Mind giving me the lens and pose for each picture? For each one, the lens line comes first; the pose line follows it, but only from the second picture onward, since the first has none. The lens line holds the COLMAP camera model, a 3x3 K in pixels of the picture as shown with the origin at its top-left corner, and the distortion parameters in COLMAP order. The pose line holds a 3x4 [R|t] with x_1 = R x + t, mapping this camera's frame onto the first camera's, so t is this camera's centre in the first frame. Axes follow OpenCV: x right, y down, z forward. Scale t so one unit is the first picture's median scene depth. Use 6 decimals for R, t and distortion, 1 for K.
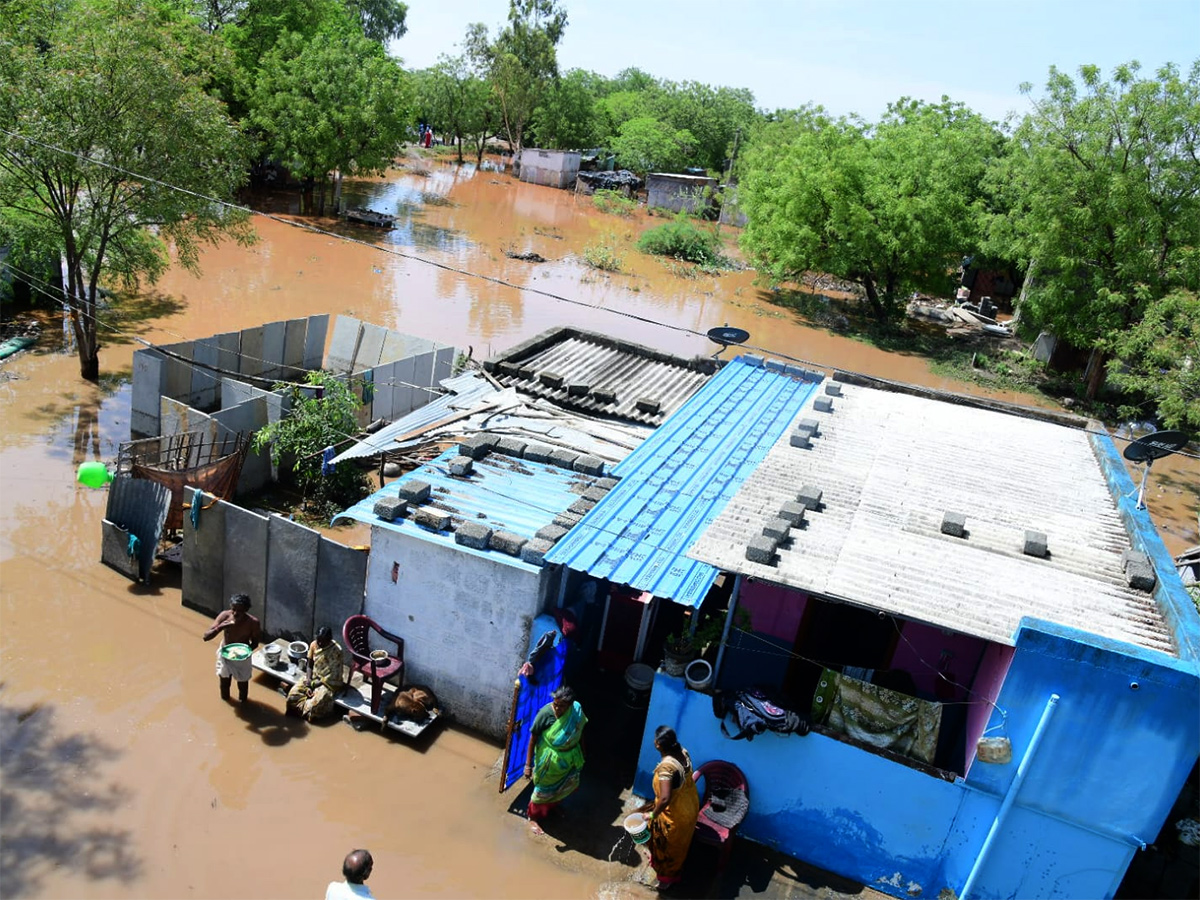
lens RADIAL K [[932.5, 0, 596.4], [0, 932.5, 453.5], [0, 0, 1]] dist [-0.112288, 0.071424]
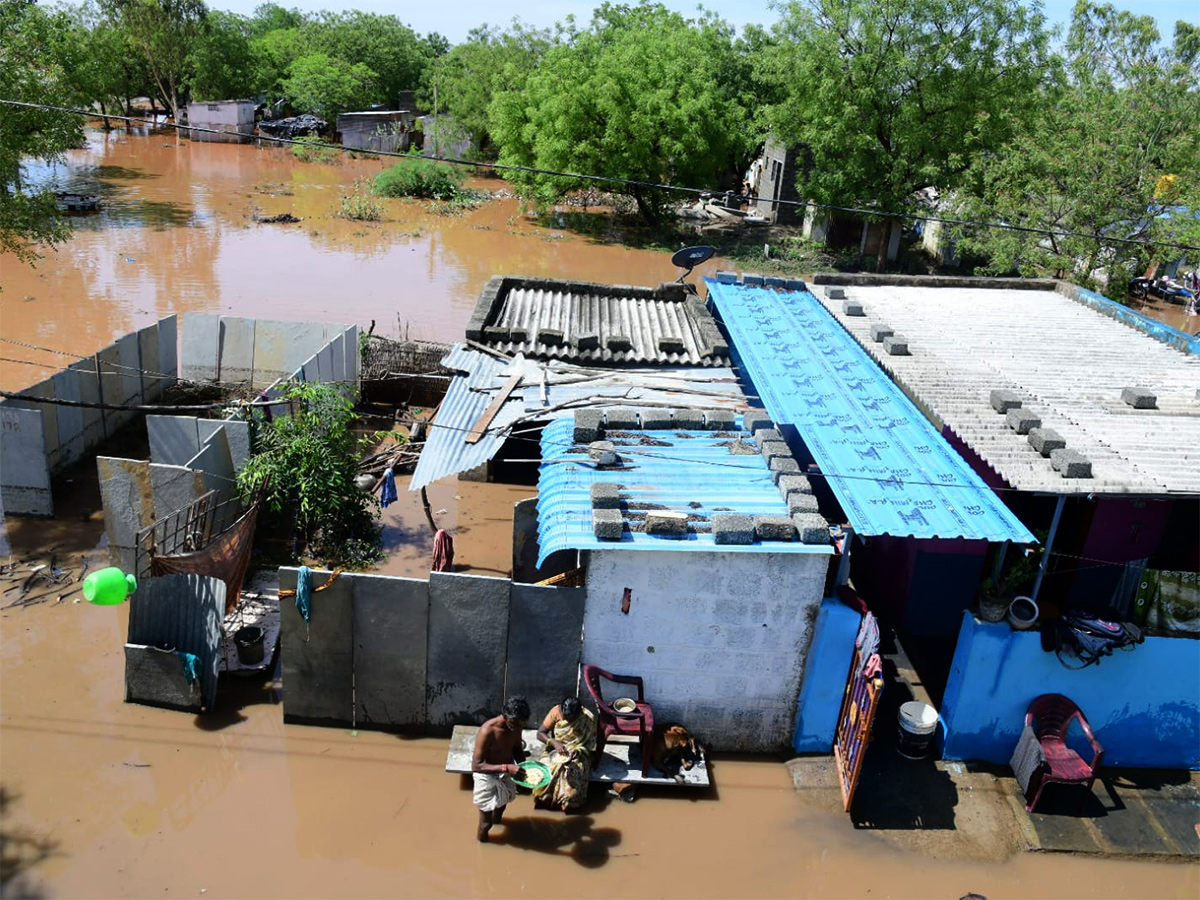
lens RADIAL K [[932.5, 0, 599.7], [0, 932.5, 453.2], [0, 0, 1]] dist [-0.112288, 0.071424]
pose [[0.921346, -0.224025, 0.317701, -0.431867], [0.201815, 0.974136, 0.101634, -0.074603], [-0.332252, -0.029523, 0.942728, 0.242529]]
